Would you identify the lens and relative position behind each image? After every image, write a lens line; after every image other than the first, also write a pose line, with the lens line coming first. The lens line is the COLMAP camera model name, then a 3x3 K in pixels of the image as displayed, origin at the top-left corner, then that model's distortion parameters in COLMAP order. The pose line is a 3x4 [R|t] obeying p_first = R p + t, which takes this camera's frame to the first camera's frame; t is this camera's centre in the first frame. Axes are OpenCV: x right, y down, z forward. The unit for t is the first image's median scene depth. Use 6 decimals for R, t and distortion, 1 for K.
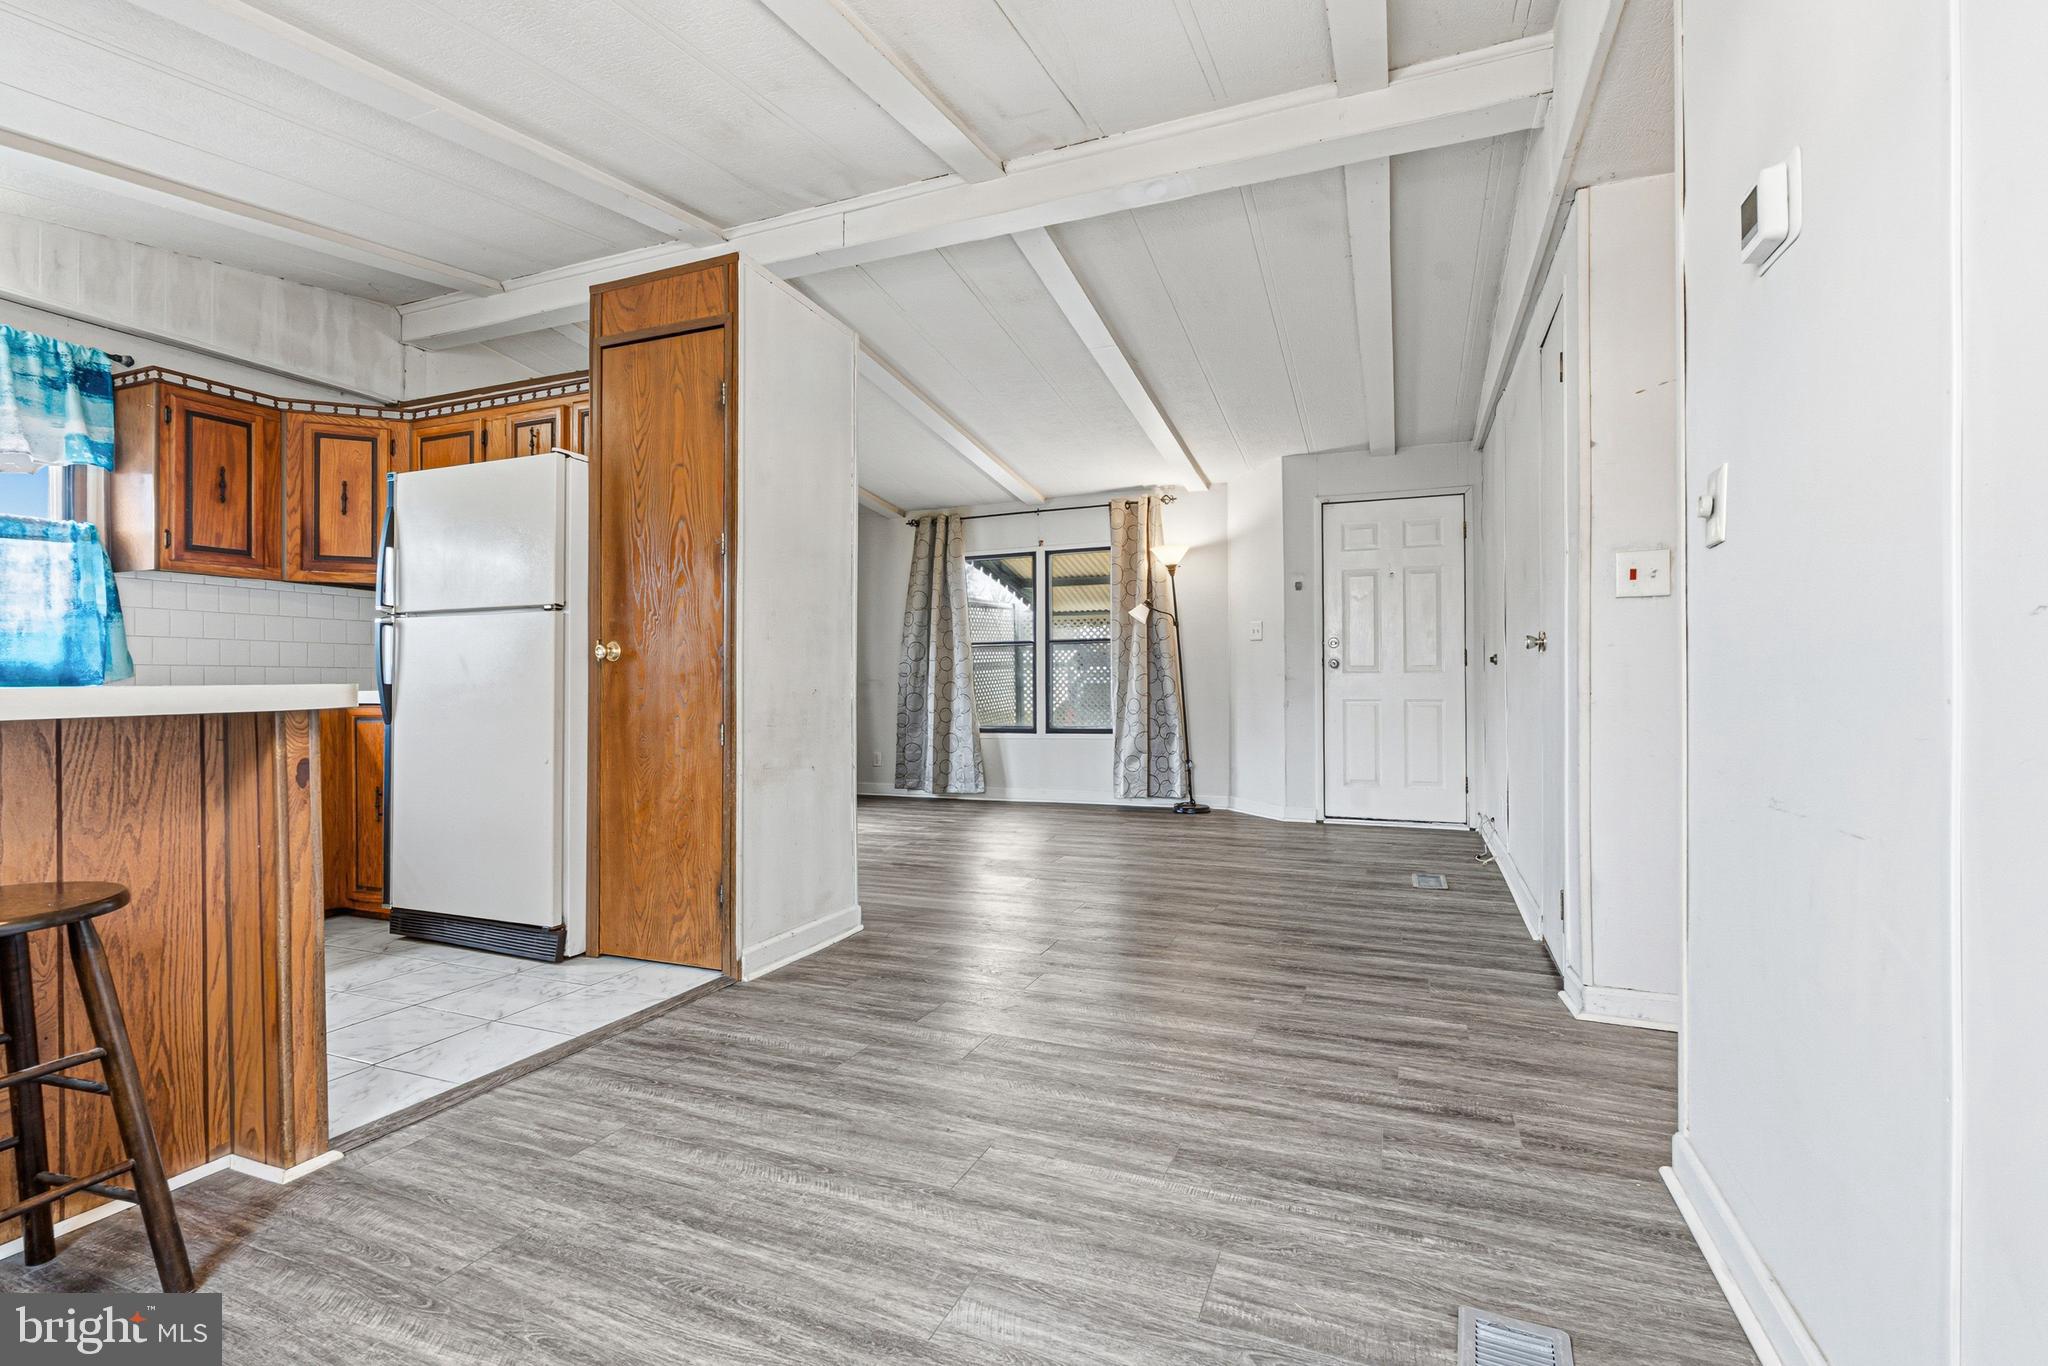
lens RADIAL K [[924.1, 0, 1024.0], [0, 924.1, 683.0], [0, 0, 1]] dist [-0.005027, 0.000149]
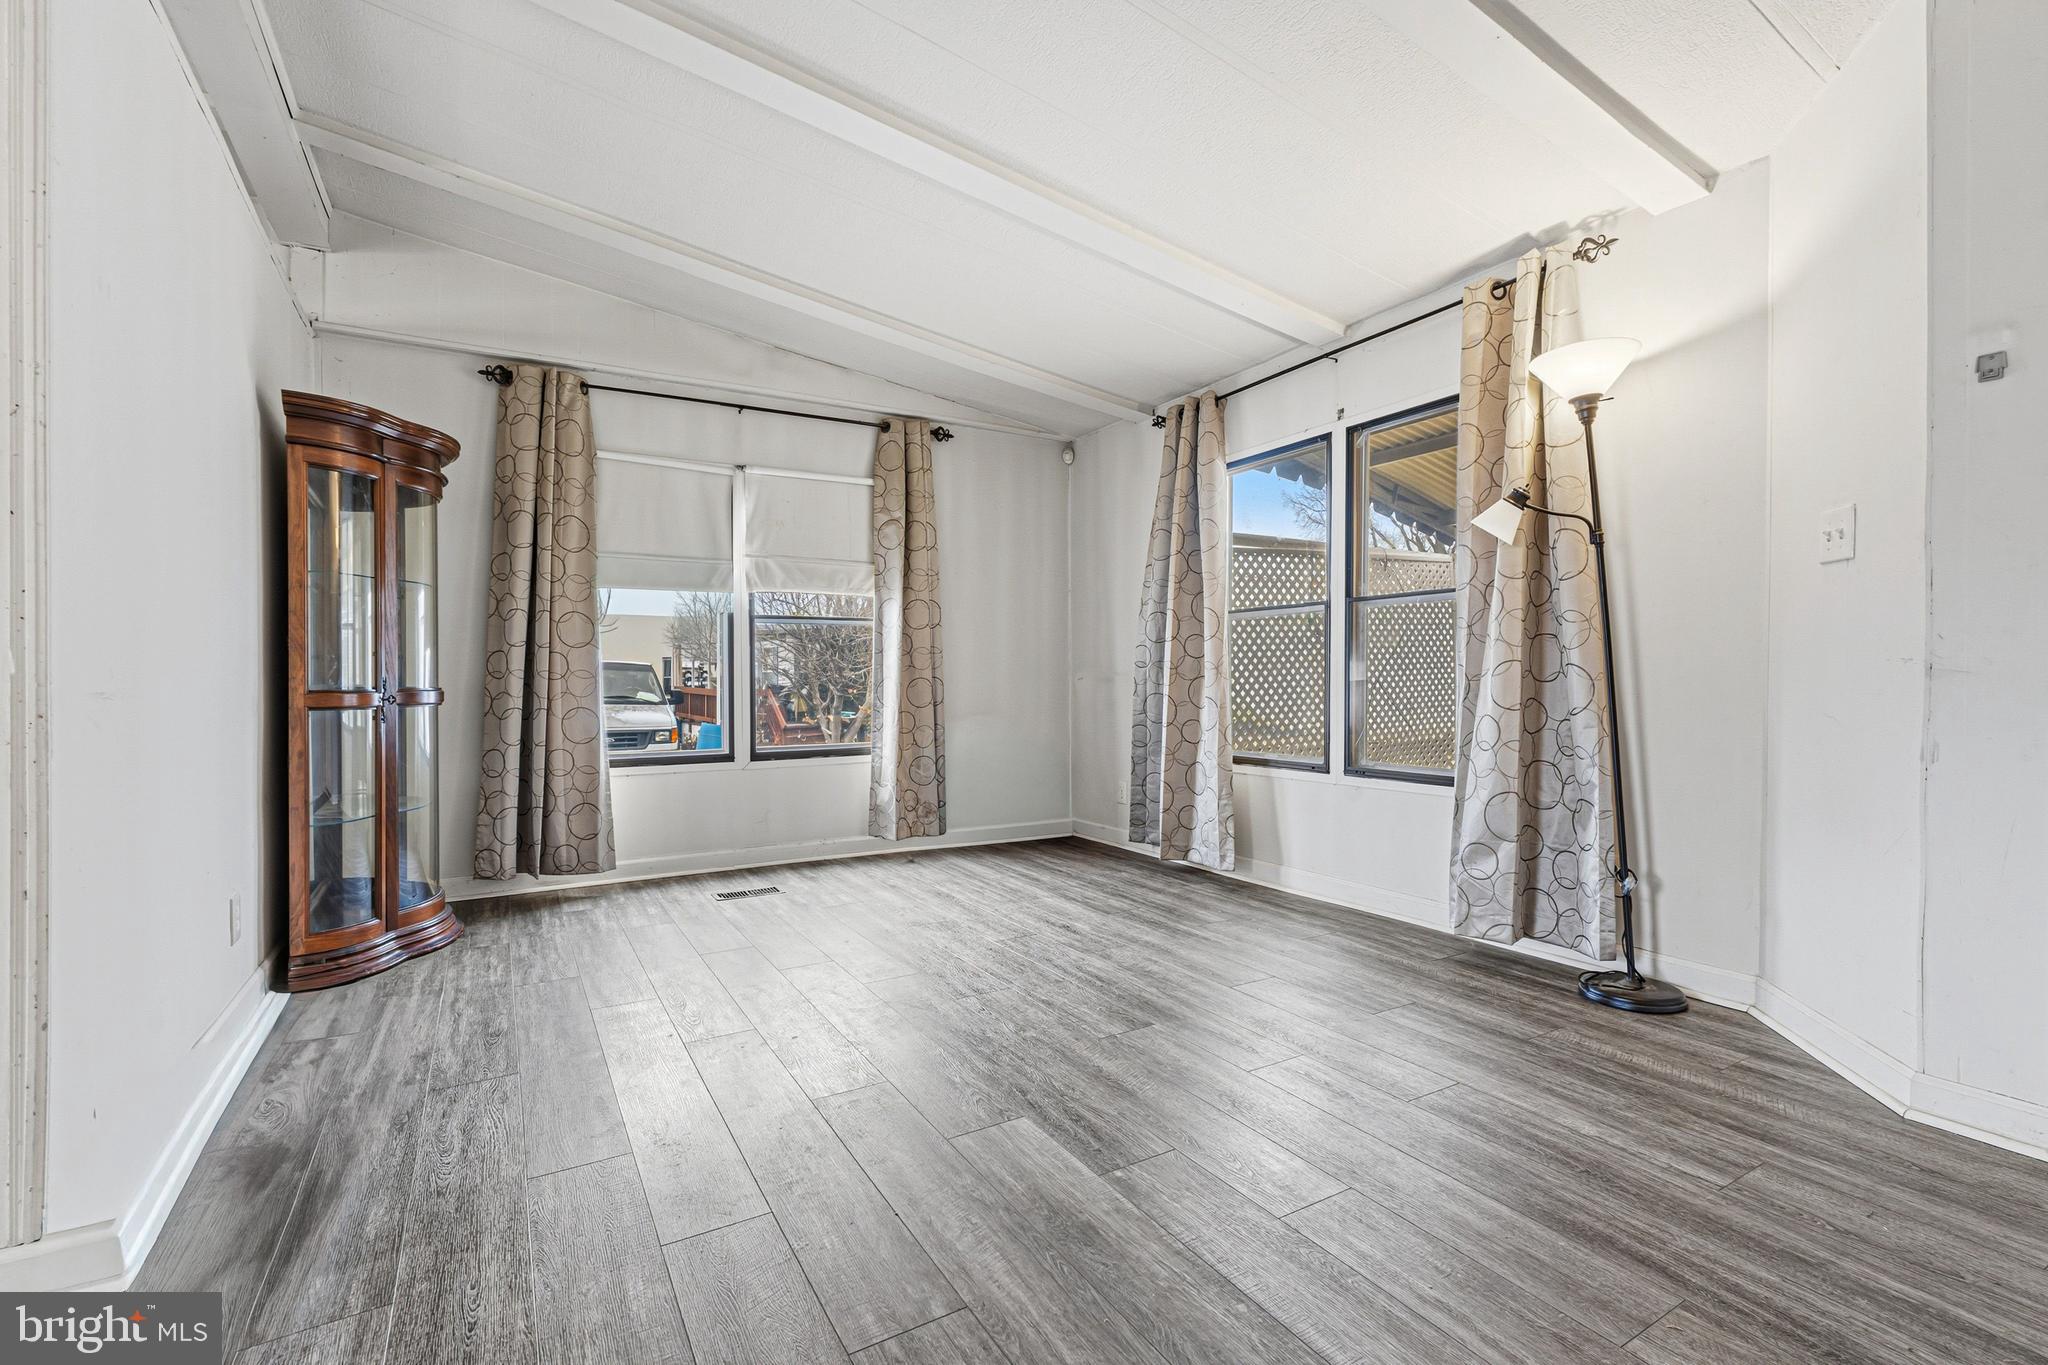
lens RADIAL K [[904.9, 0, 1017.8], [0, 904.9, 686.4], [0, 0, 1]] dist [0.000337, 0.000282]
pose [[0.792708, 0.011949, -0.609484, 0.209866], [-0.004370, 0.999894, 0.013919, -0.002309], [0.609586, -0.008370, 0.792676, 0.527085]]
